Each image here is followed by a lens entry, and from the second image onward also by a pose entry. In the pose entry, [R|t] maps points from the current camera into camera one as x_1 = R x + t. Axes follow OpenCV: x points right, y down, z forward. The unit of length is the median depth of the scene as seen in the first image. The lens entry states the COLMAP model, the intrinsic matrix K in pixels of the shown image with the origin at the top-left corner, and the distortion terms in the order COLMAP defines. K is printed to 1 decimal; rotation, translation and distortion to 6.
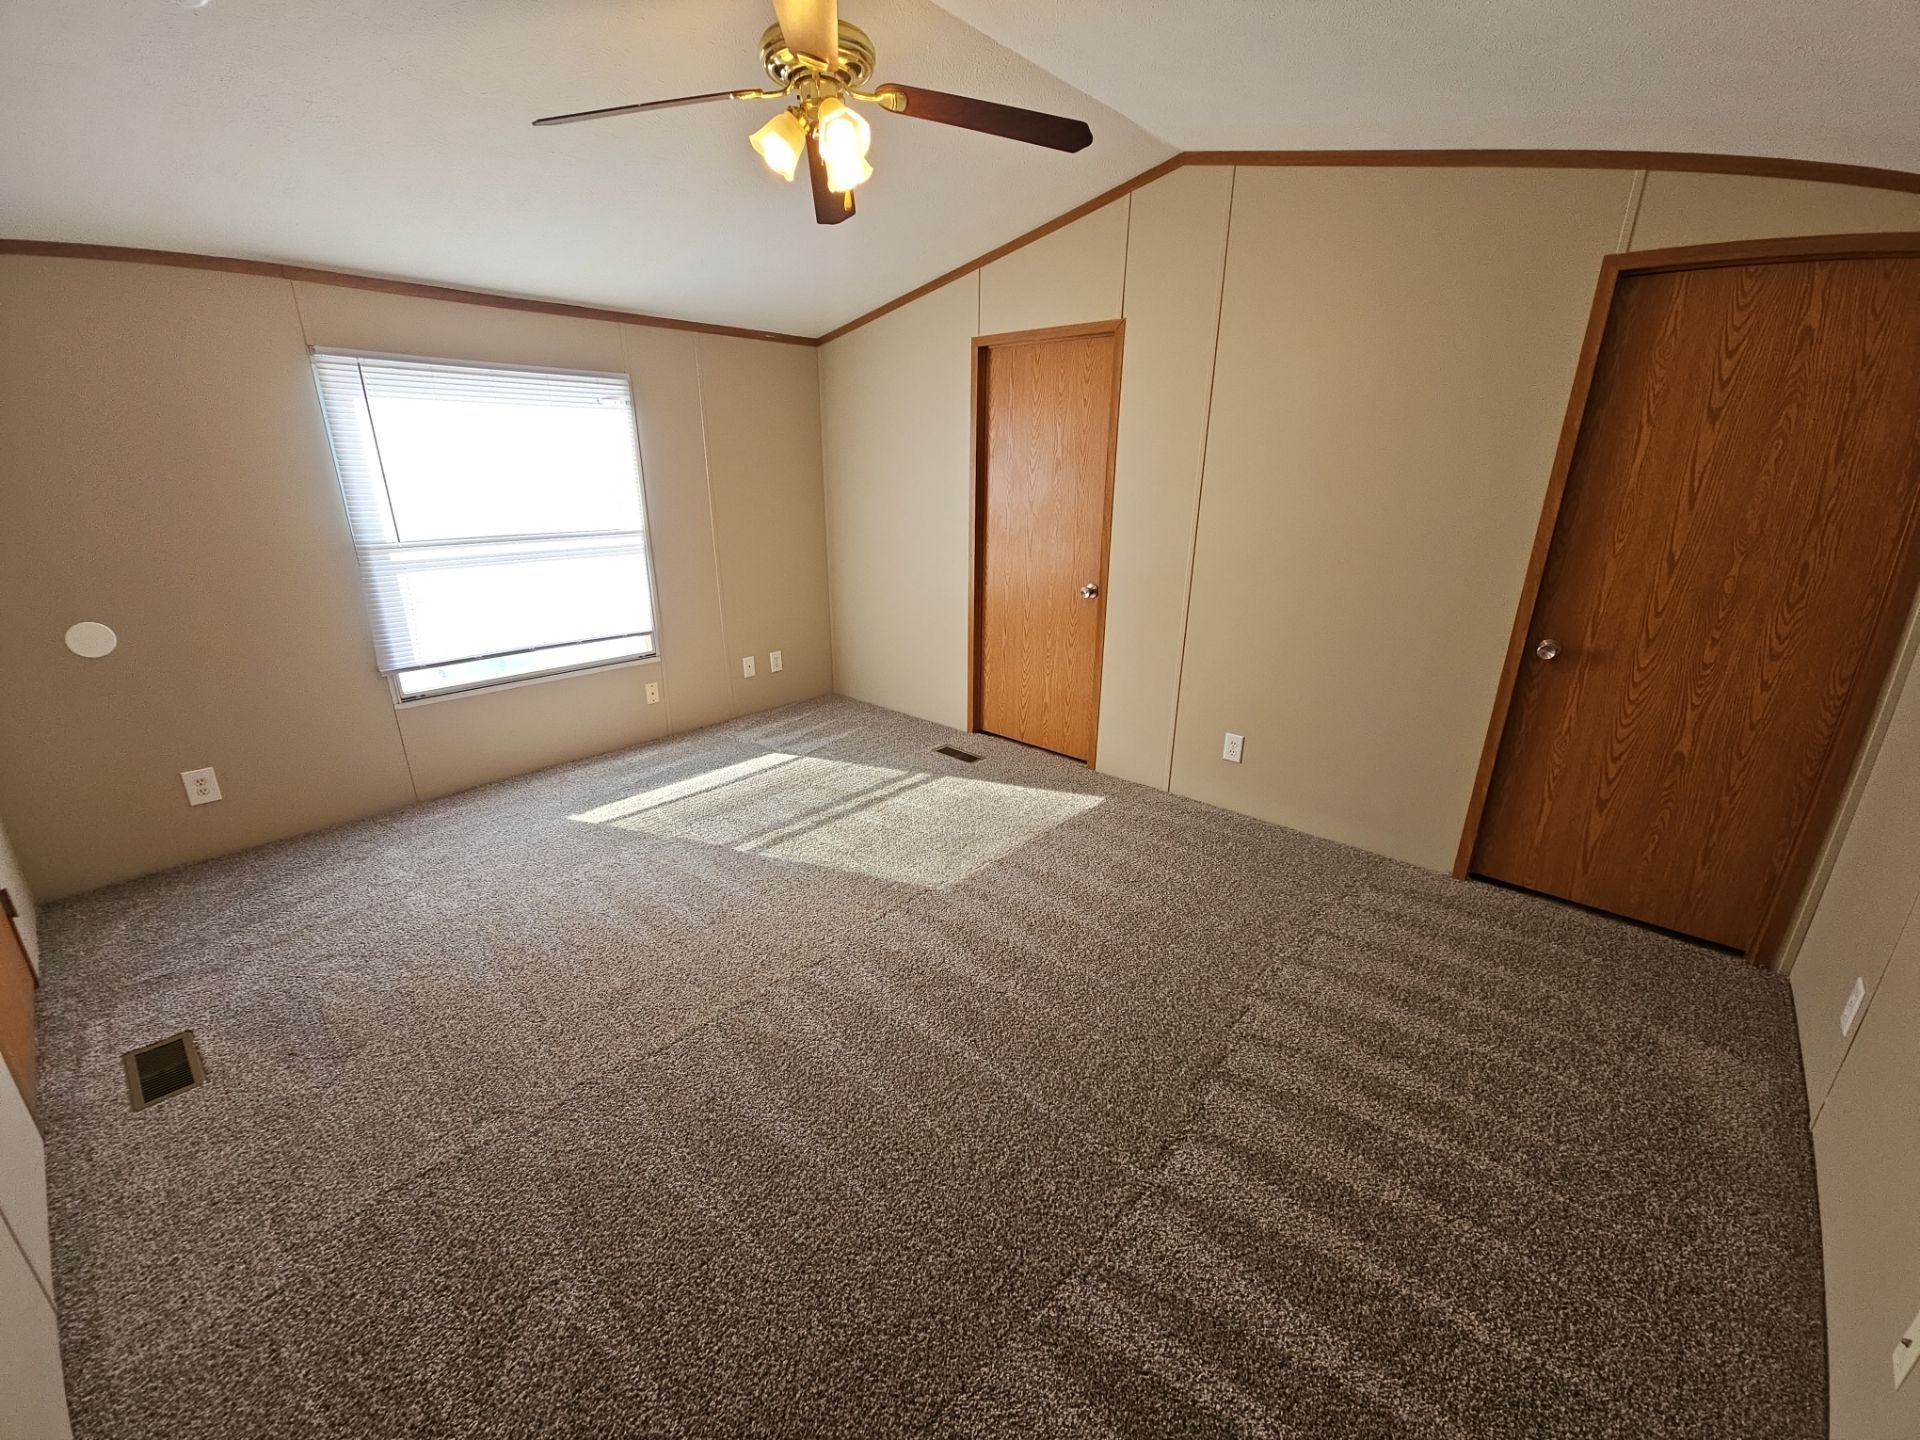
lens RADIAL K [[780.1, 0, 951.3], [0, 780.1, 714.0], [0, 0, 1]] dist [-0.001844, -0.000962]
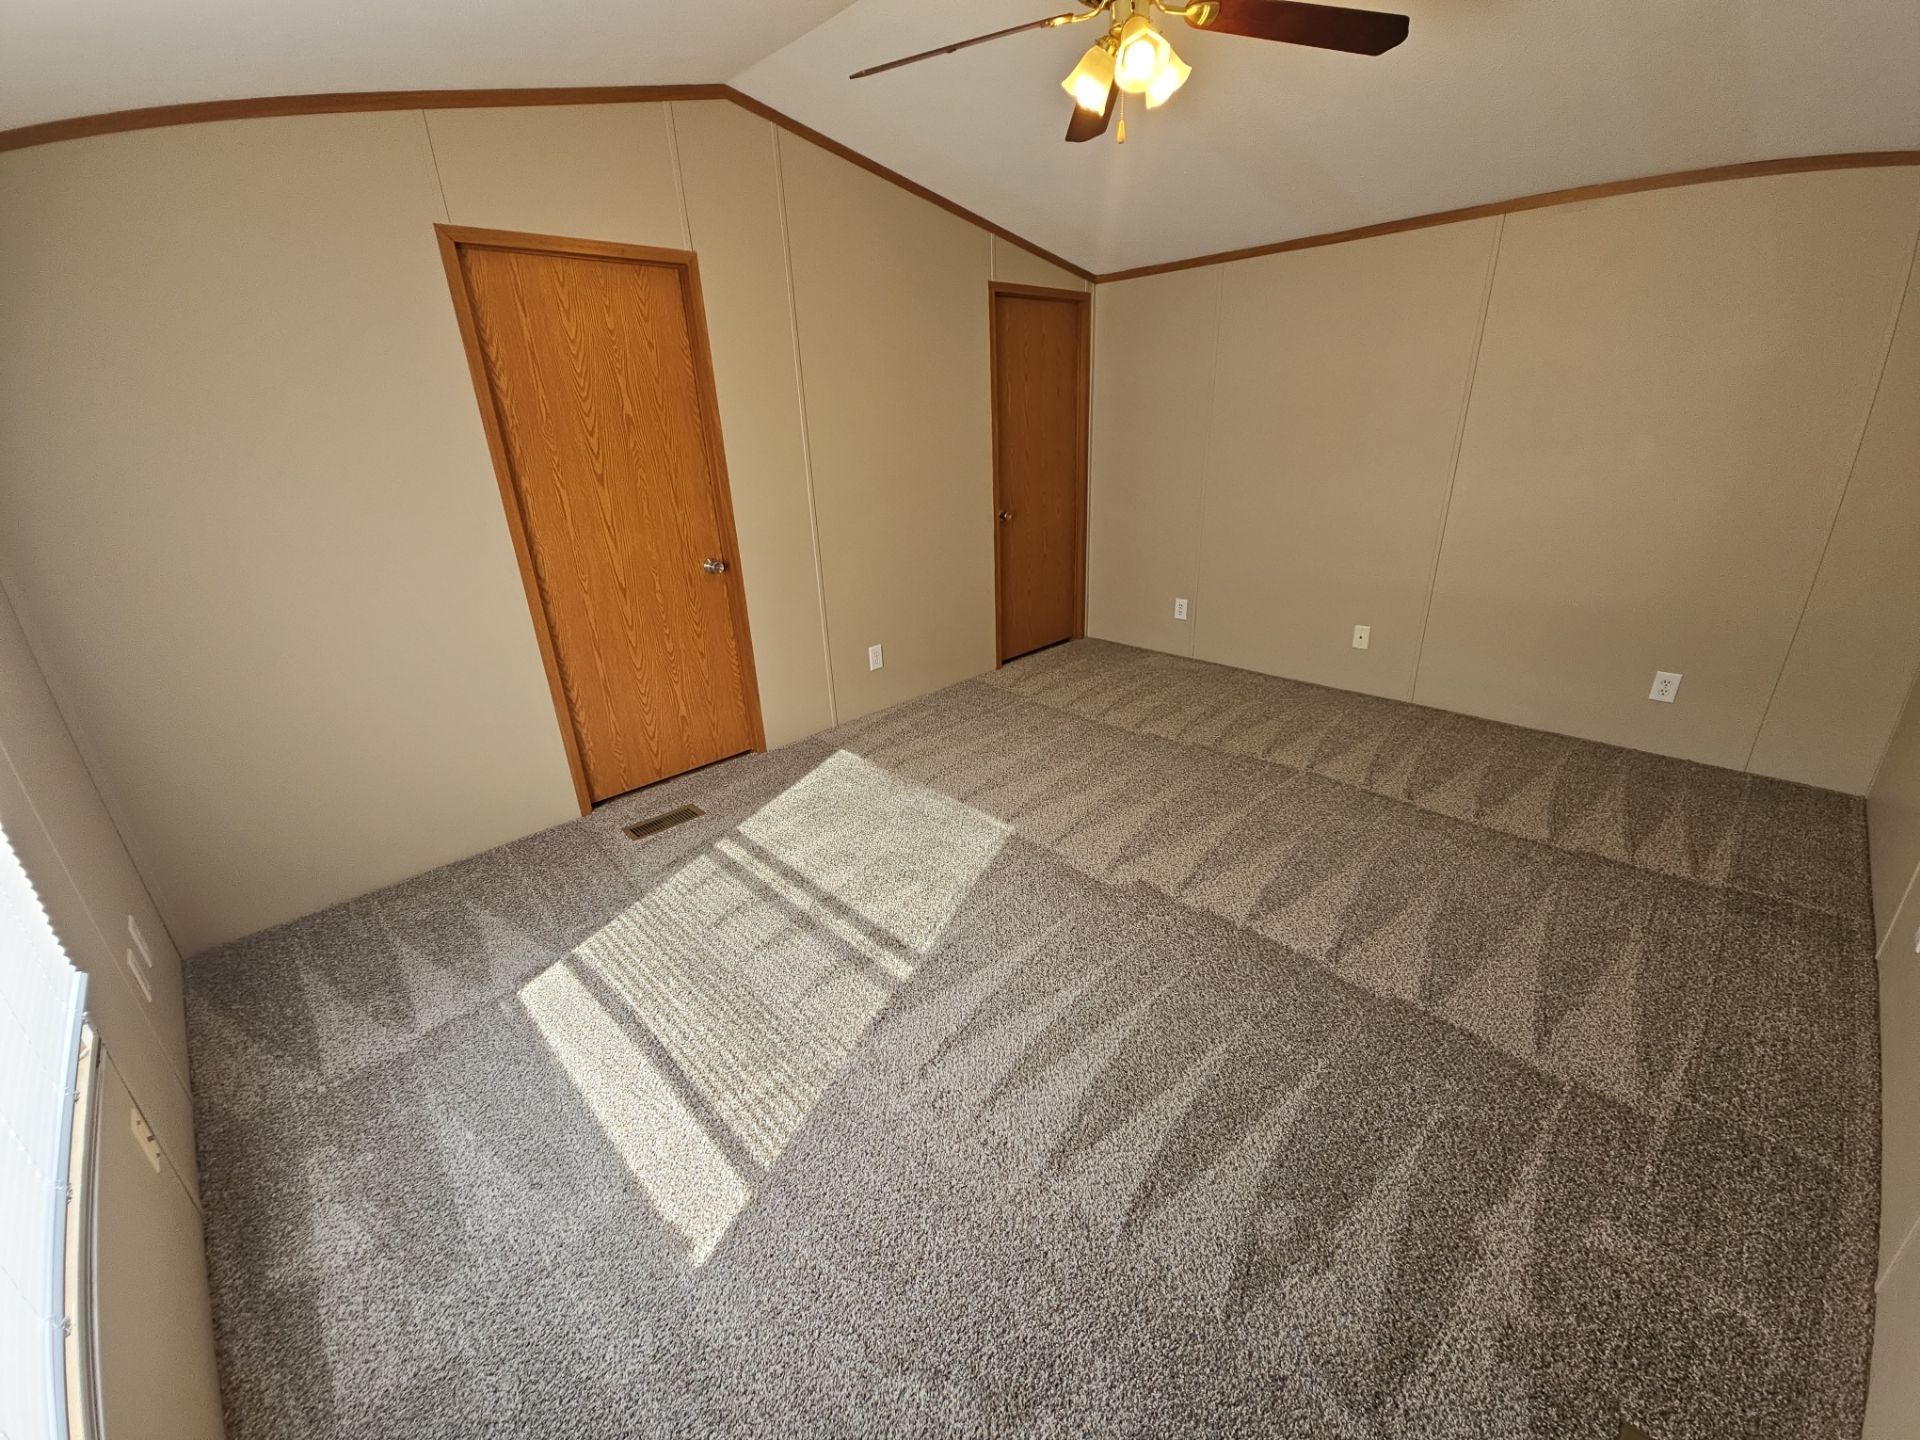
lens RADIAL K [[780.1, 0, 967.1], [0, 780.1, 717.0], [0, 0, 1]] dist [-0.001844, -0.000962]
pose [[0.061649, -0.370484, 0.926791, -0.712081], [0.349838, 0.877671, 0.327578, -0.203434], [-0.934780, 0.304031, 0.183717, 0.645154]]
